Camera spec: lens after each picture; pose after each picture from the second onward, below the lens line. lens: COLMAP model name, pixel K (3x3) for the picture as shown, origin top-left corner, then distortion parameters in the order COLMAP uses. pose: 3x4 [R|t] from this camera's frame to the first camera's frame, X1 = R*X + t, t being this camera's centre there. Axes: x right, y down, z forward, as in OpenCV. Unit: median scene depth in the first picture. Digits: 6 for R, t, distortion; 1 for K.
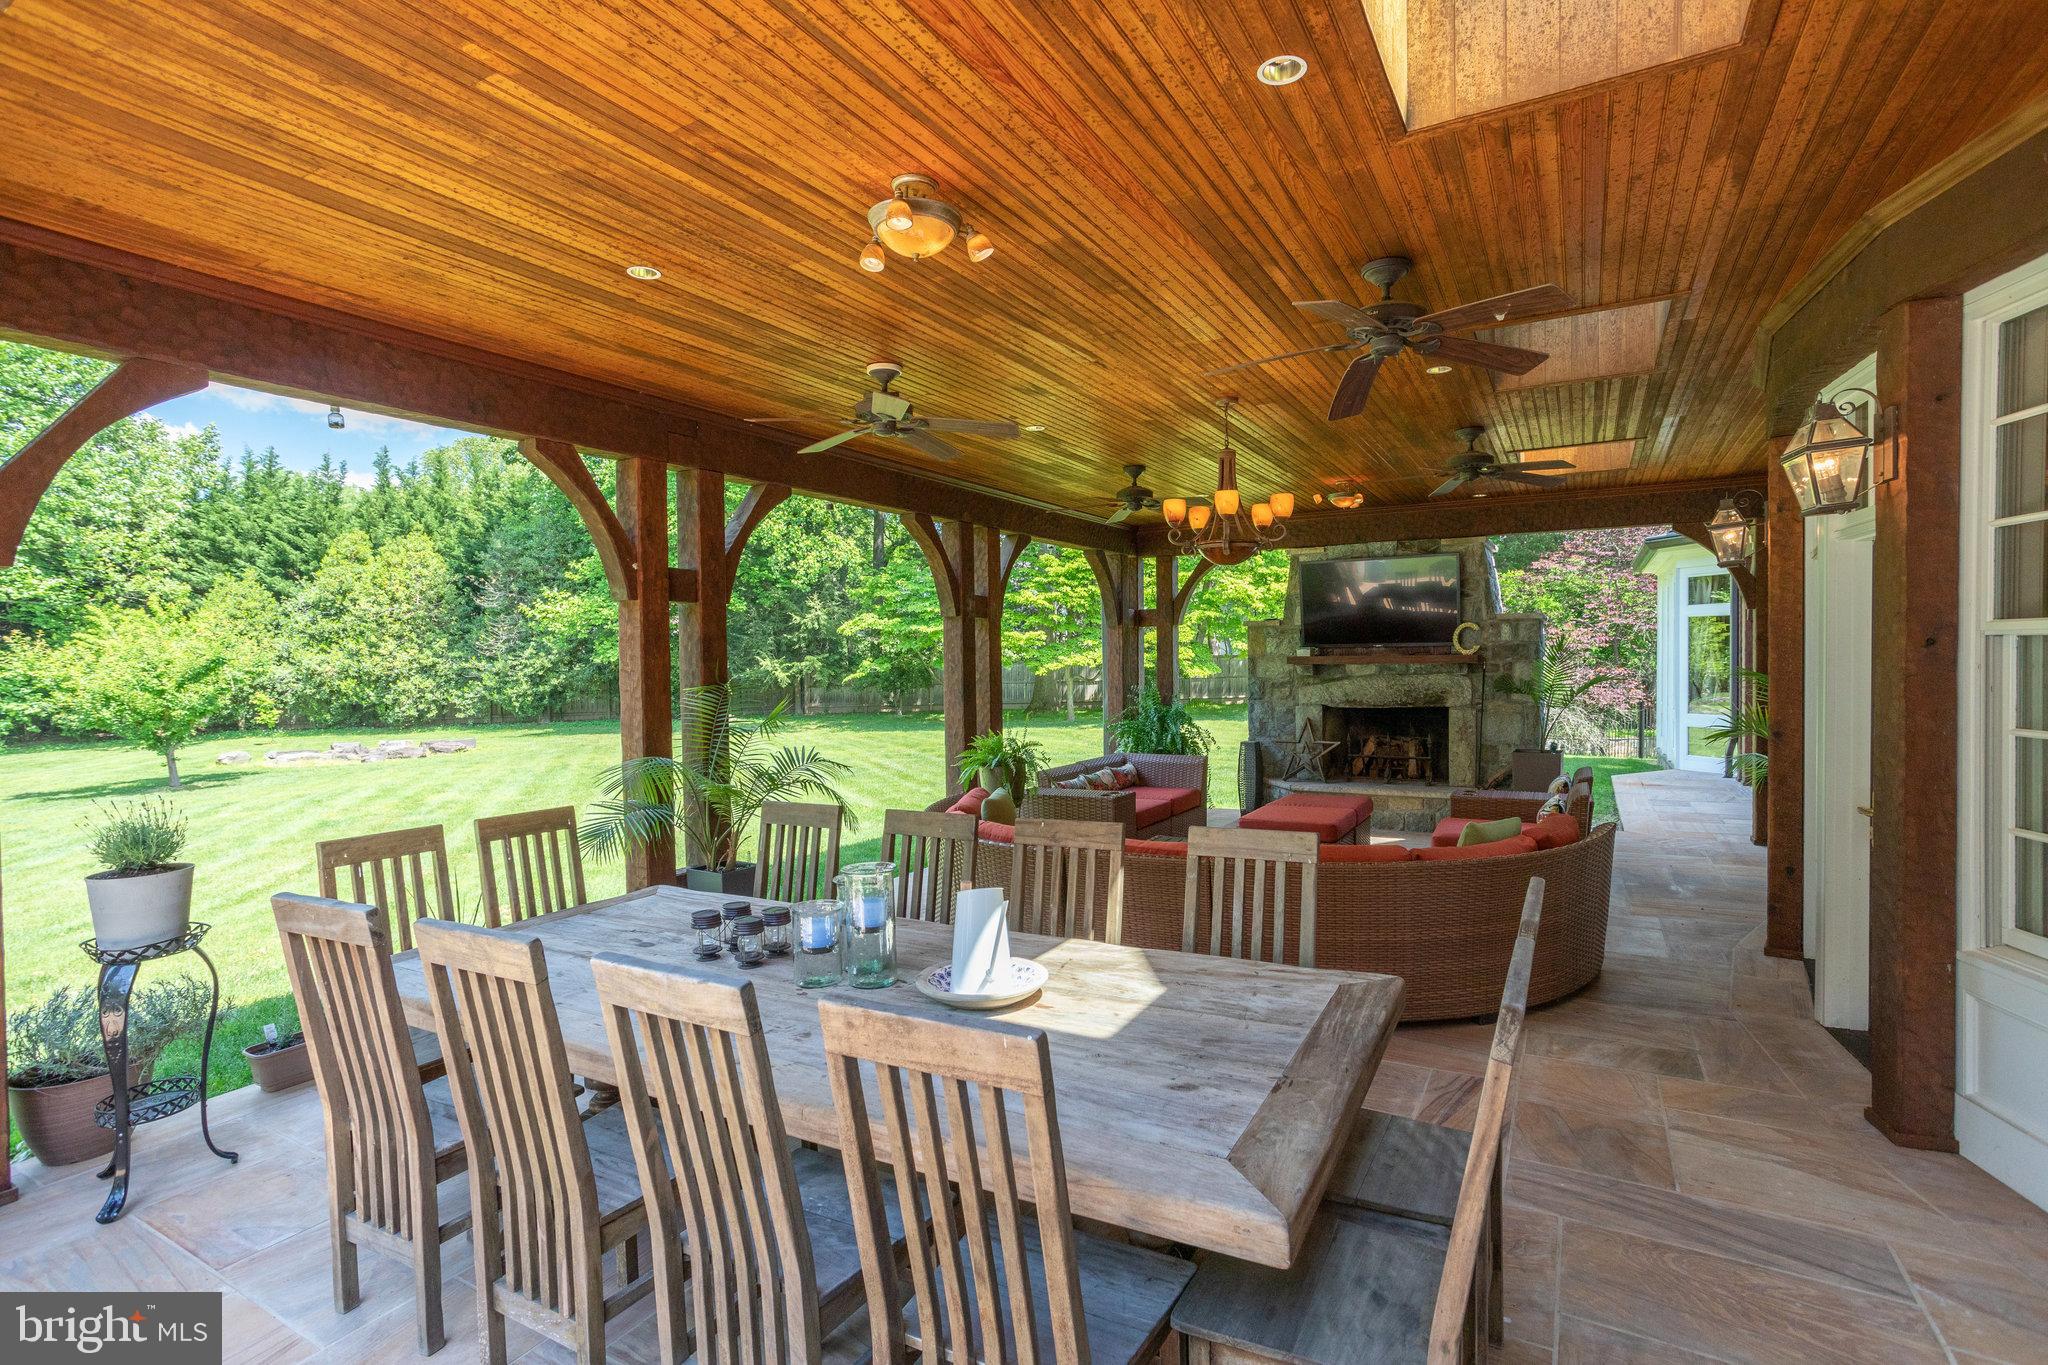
lens RADIAL K [[980.6, 0, 1019.3], [0, 980.6, 668.3], [0, 0, 1]] dist [-0.030578, 0.018919]
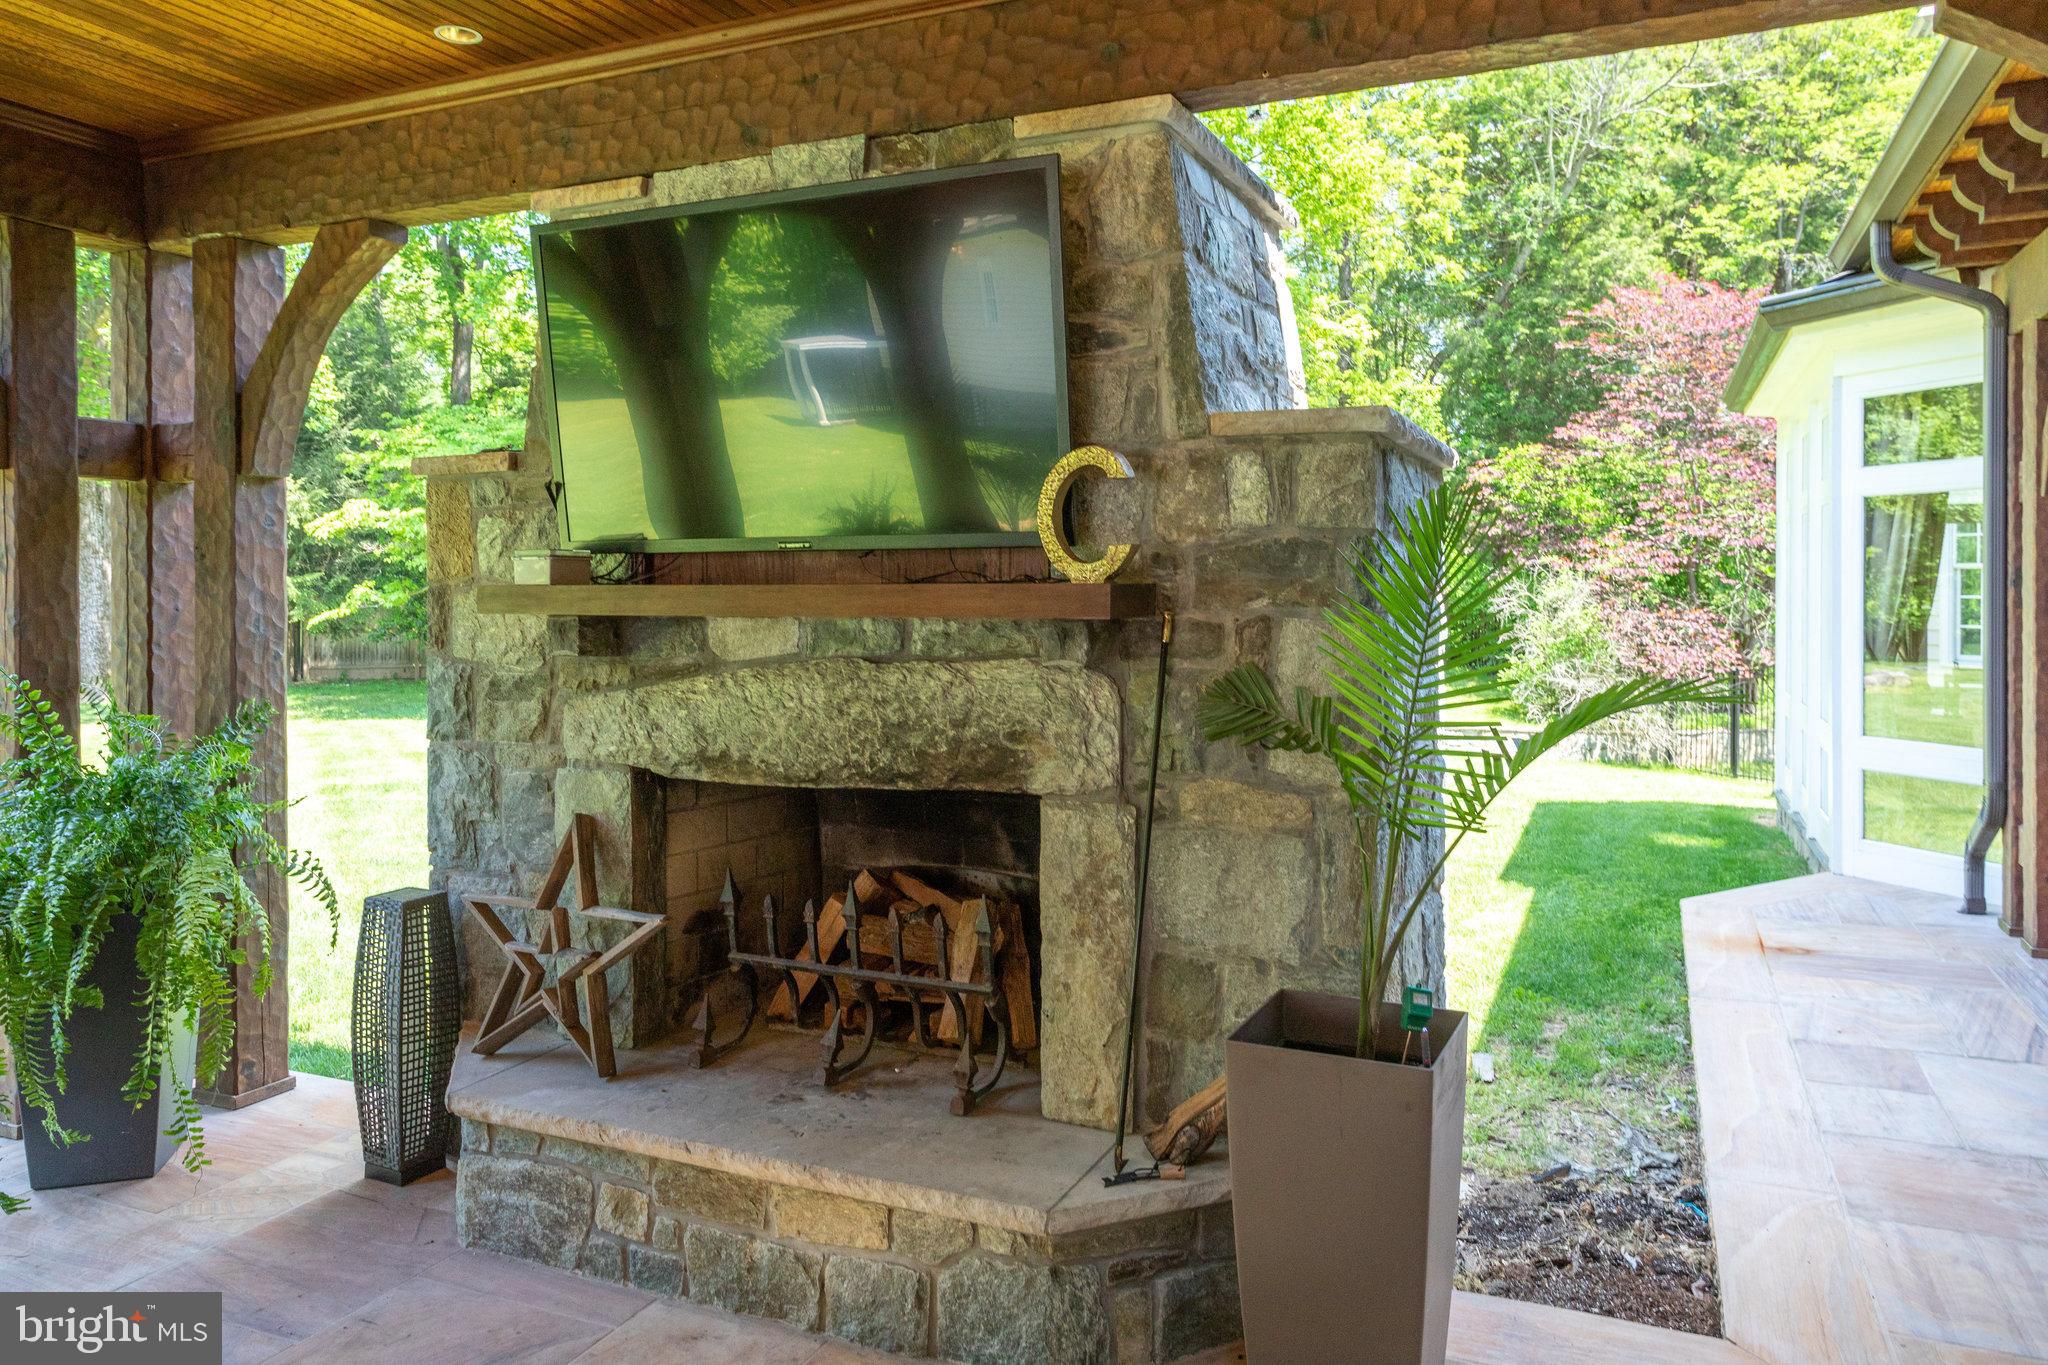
lens RADIAL K [[1450.6, 0, 972.0], [0, 1450.6, 577.6], [0, 0, 1]] dist [-0.027799, -0.002258]
pose [[0.996167, 0.009009, 0.087004, 0.138706], [-0.007590, 0.999833, -0.016631, -0.003210], [-0.087139, 0.015907, 0.996069, 0.225592]]
